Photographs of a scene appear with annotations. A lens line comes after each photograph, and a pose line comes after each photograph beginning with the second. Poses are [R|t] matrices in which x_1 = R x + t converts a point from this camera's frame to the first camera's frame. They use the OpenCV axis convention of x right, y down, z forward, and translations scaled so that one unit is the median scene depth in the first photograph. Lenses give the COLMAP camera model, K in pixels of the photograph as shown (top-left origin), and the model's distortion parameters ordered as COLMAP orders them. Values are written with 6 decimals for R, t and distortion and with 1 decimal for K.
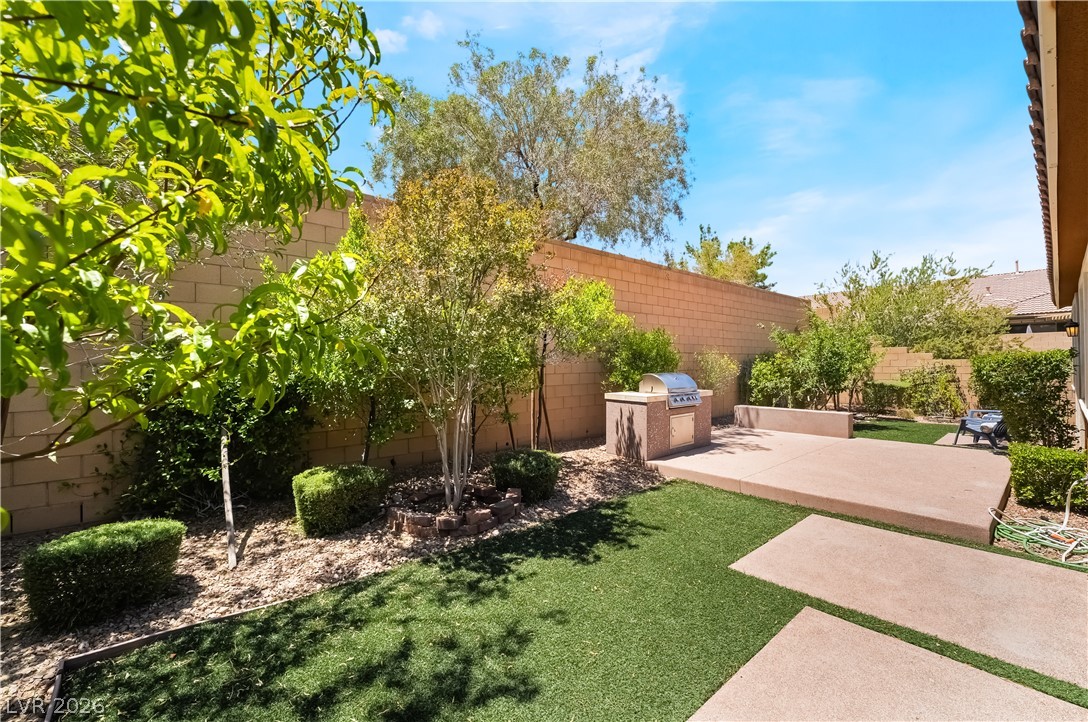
lens RADIAL K [[460.0, 0, 538.3], [0, 460.0, 361.3], [0, 0, 1]] dist [-0.003915, -0.000171]
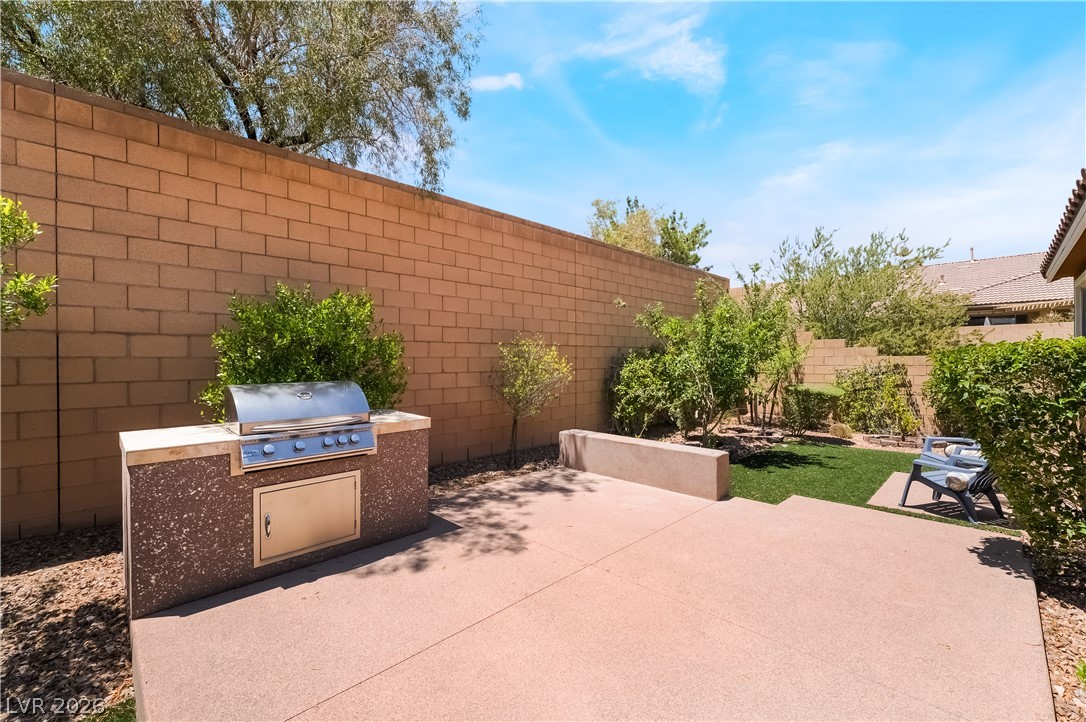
lens RADIAL K [[459.2, 0, 548.5], [0, 459.2, 360.9], [0, 0, 1]] dist [-0.003915, -0.000171]
pose [[0.997296, 0.002940, 0.073425, 0.288429], [-0.003591, 0.999955, 0.008741, -0.000754], [-0.073397, -0.008981, 0.997262, 0.314616]]
